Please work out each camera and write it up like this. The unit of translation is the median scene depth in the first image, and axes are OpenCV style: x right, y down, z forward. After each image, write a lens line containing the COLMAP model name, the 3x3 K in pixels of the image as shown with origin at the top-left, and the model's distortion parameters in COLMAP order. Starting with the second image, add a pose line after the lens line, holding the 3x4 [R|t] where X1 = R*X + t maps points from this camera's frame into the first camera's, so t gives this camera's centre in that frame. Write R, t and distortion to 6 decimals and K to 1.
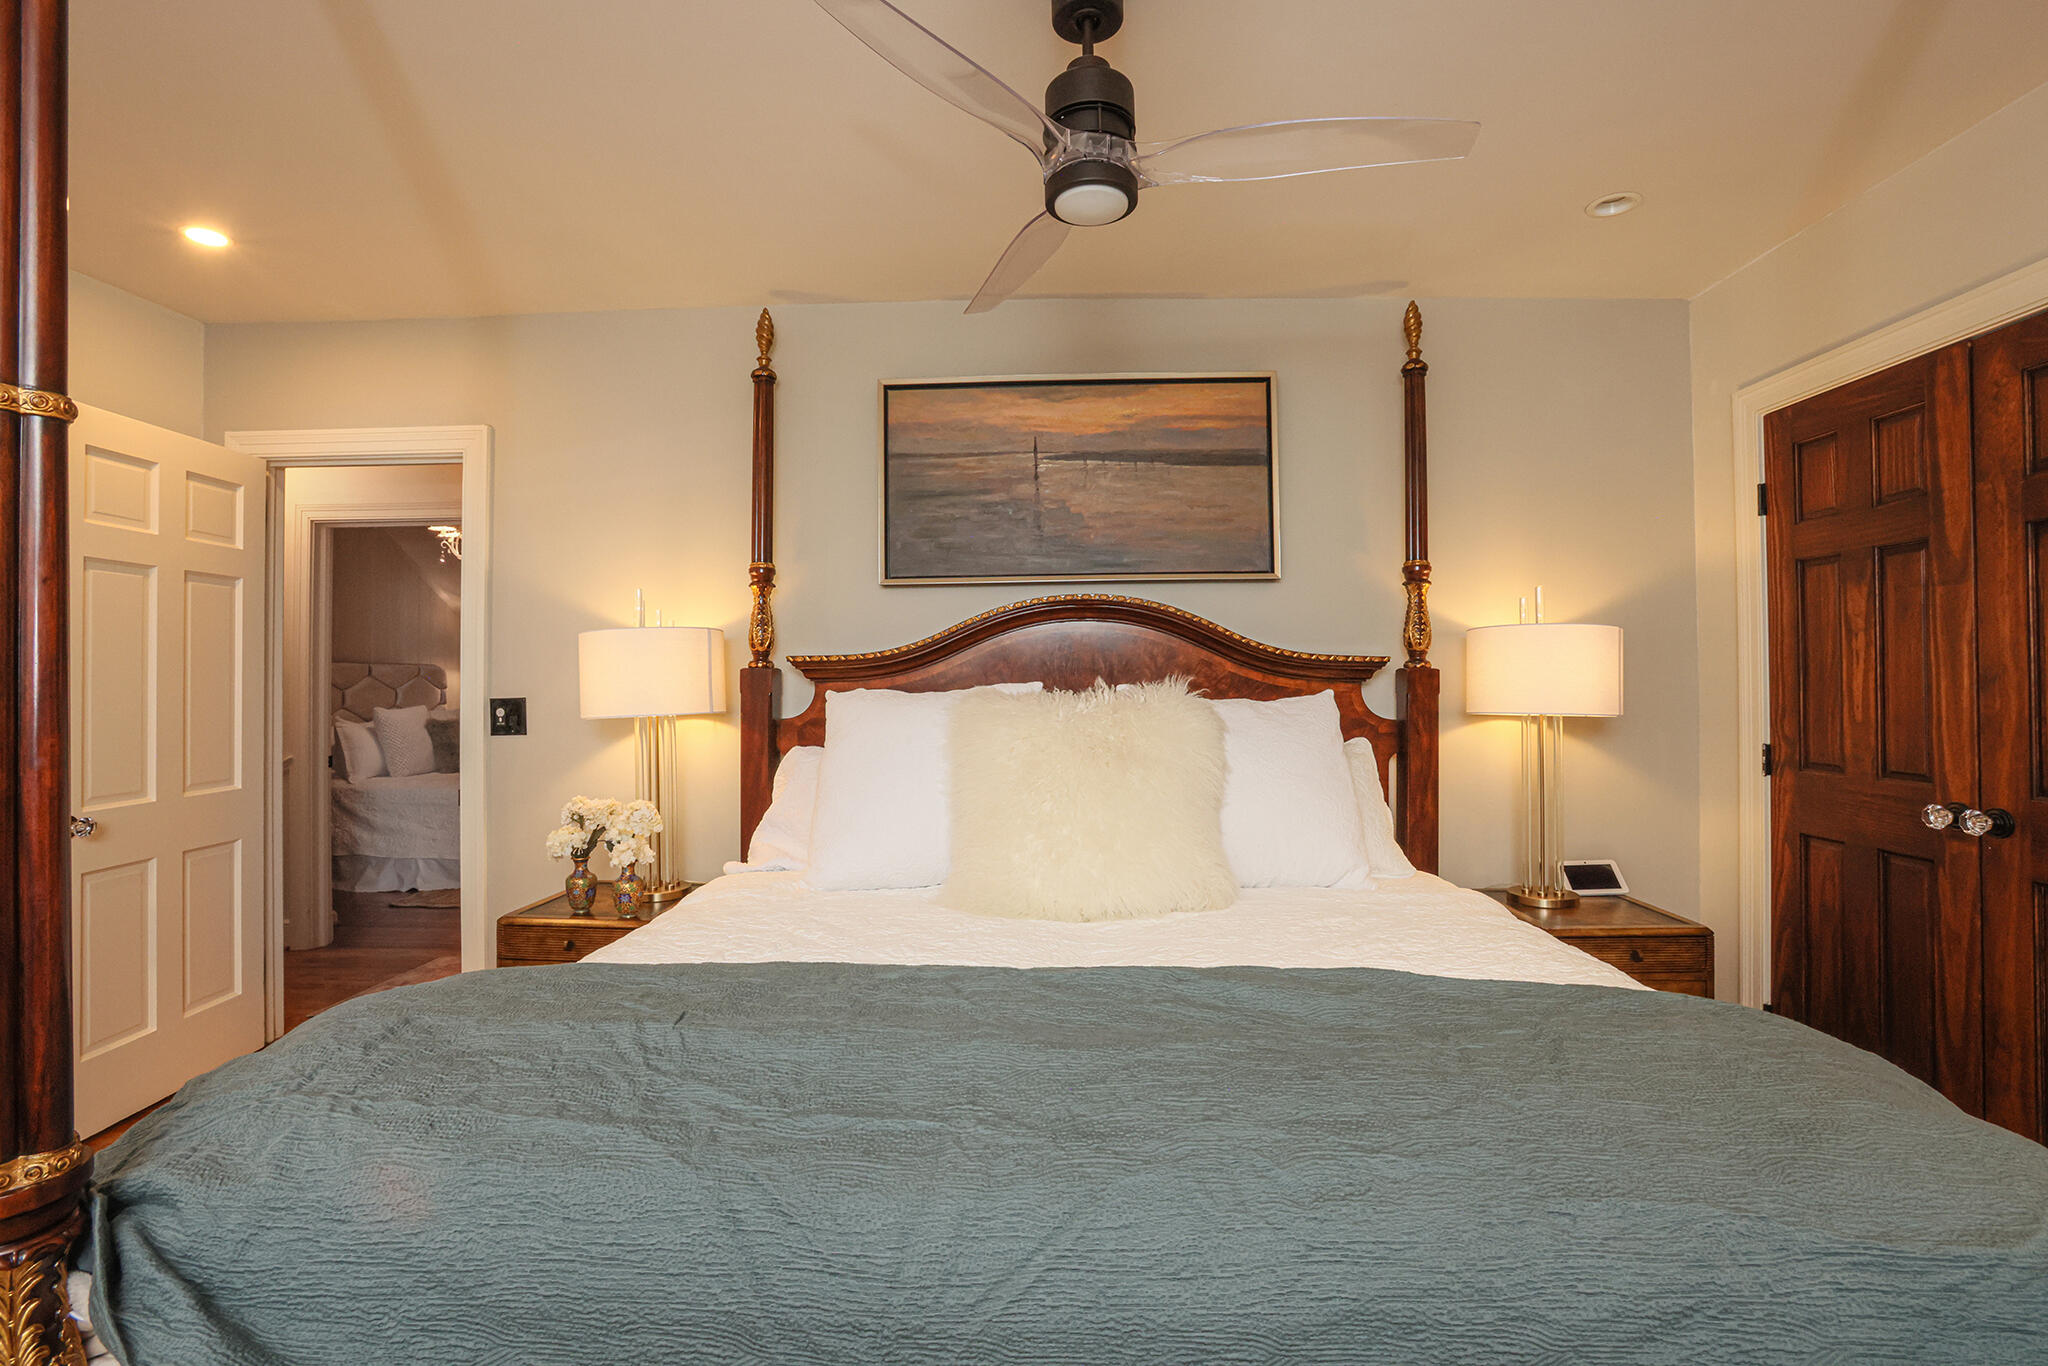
lens RADIAL K [[928.3, 0, 1008.5], [0, 928.3, 671.7], [0, 0, 1]] dist [-0.083529, 0.041081]
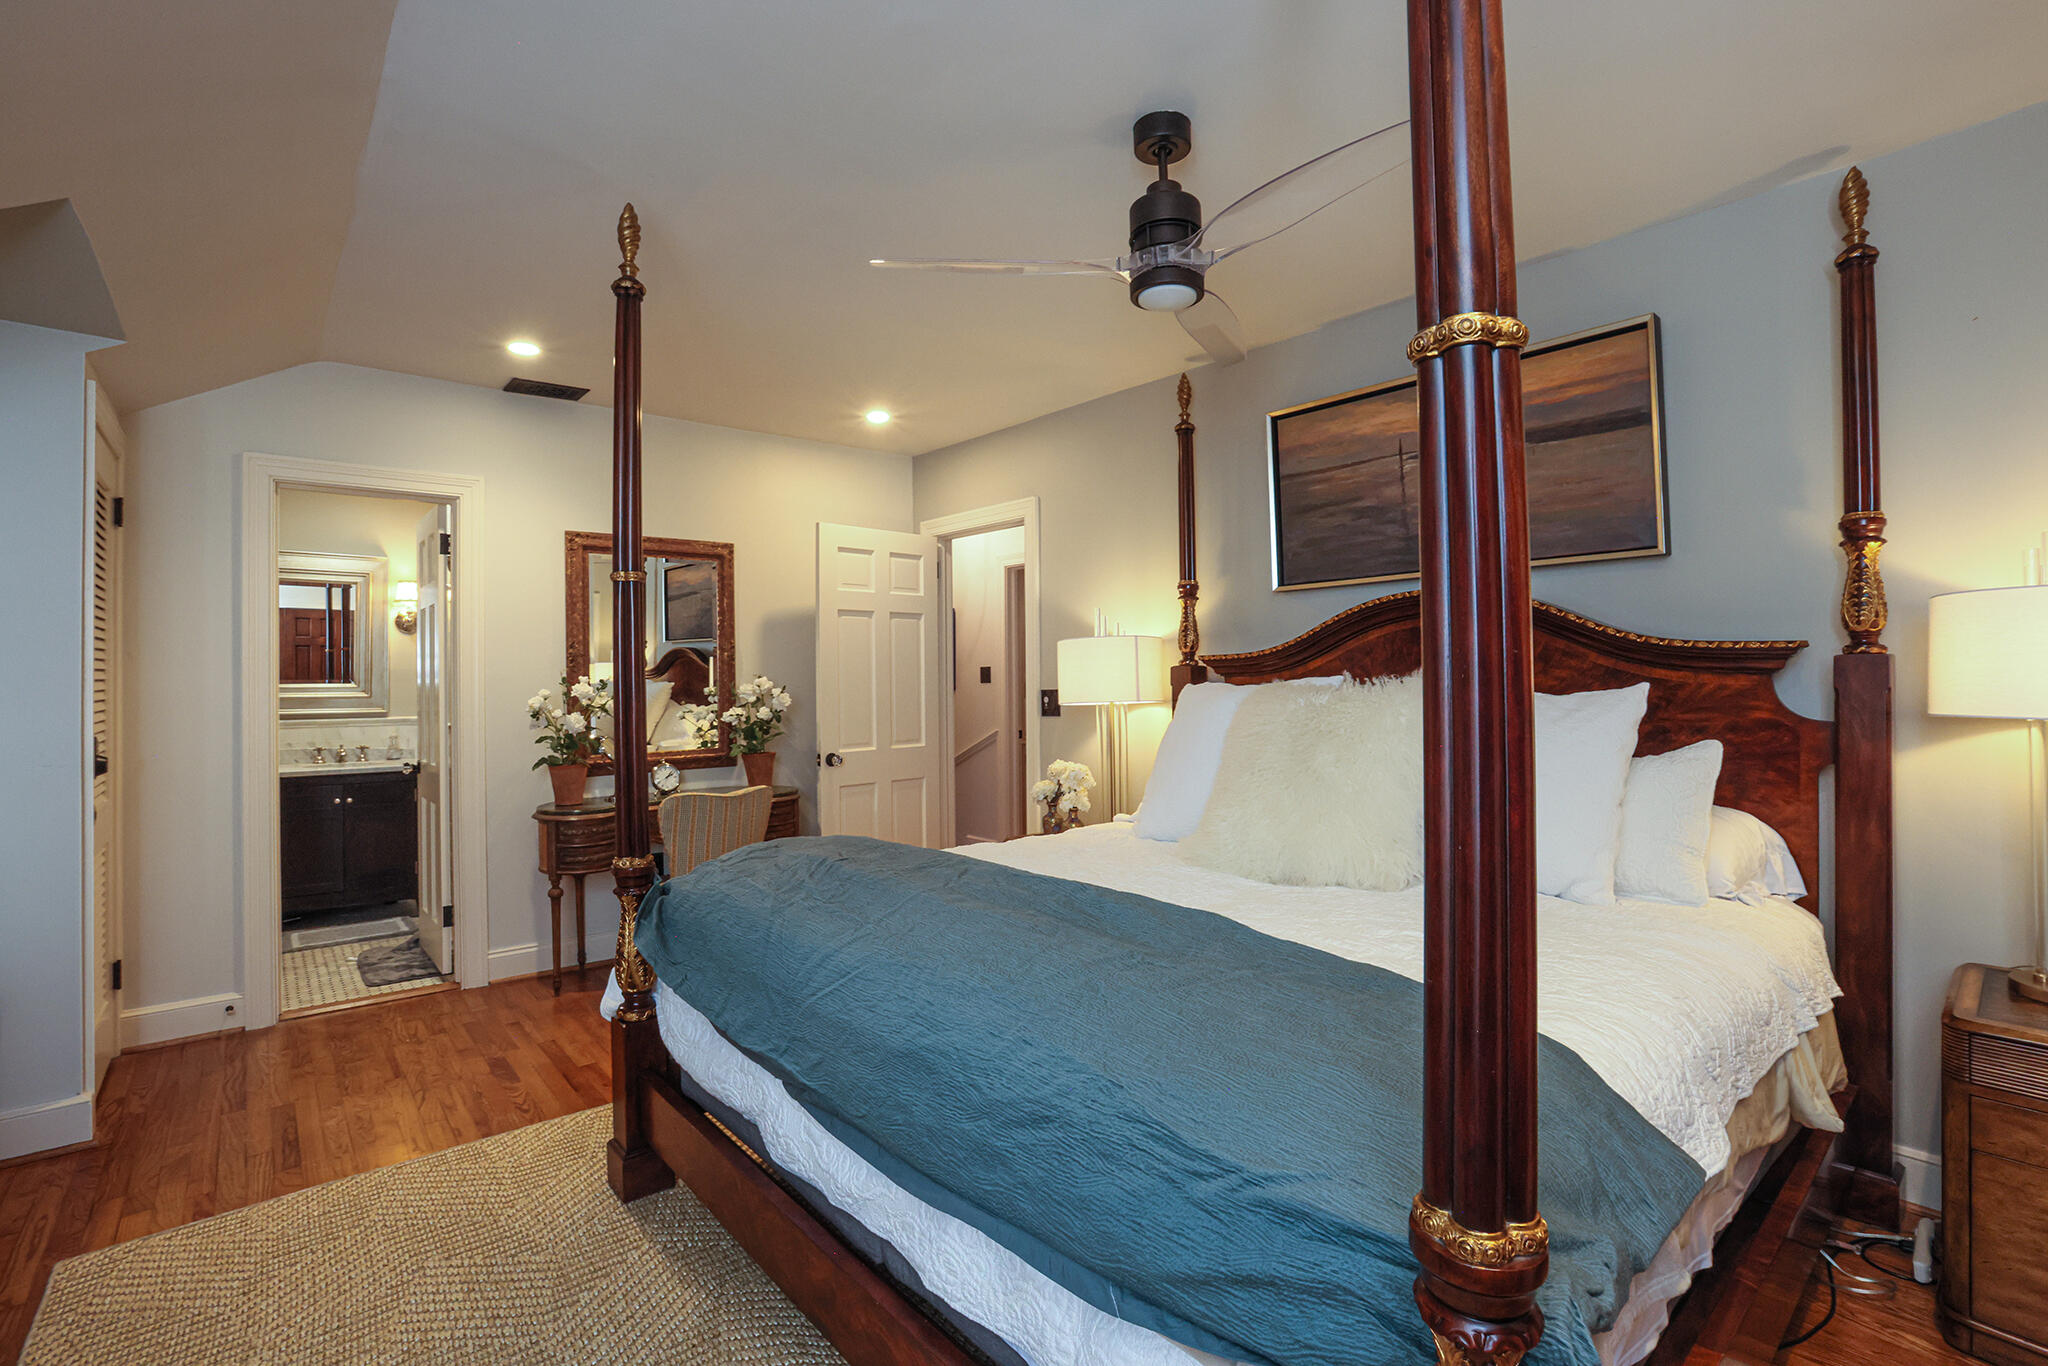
lens RADIAL K [[928.3, 0, 1008.5], [0, 928.3, 671.7], [0, 0, 1]] dist [-0.083529, 0.041081]
pose [[0.681324, -0.010214, -0.731911, 0.481127], [0.018977, 0.999813, 0.003713, -0.005254], [0.731736, -0.016419, 0.681390, -0.024217]]
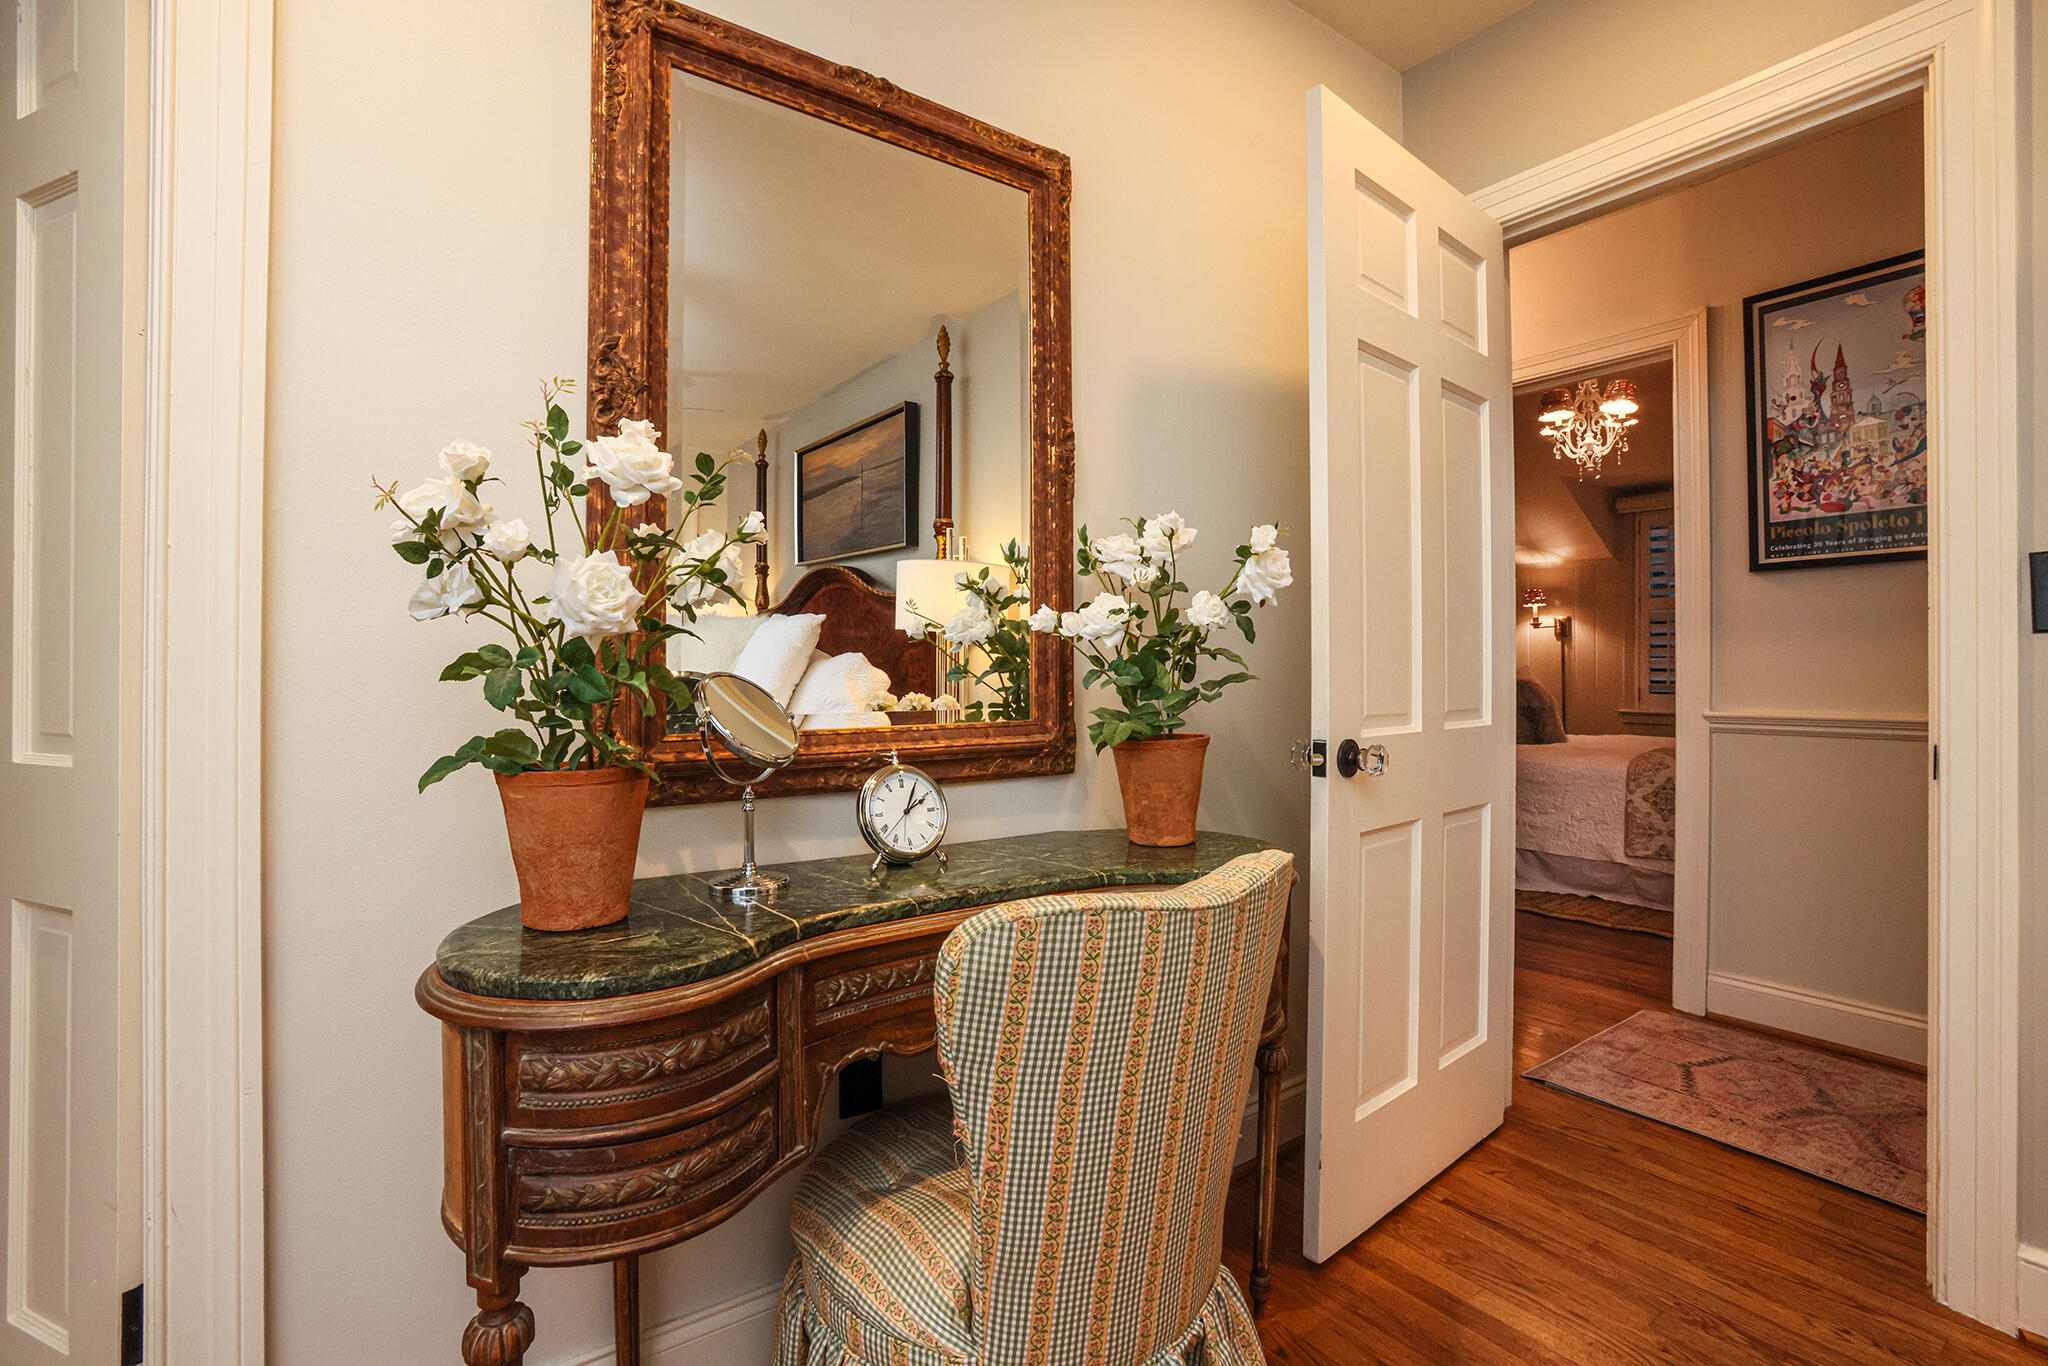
lens RADIAL K [[928.3, 0, 1008.5], [0, 928.3, 671.7], [0, 0, 1]] dist [-0.083529, 0.041081]
pose [[0.610824, -0.001037, -0.791766, -0.574519], [0.008947, 0.999944, 0.005593, 0.088604], [0.791716, -0.010501, 0.610799, 0.334759]]
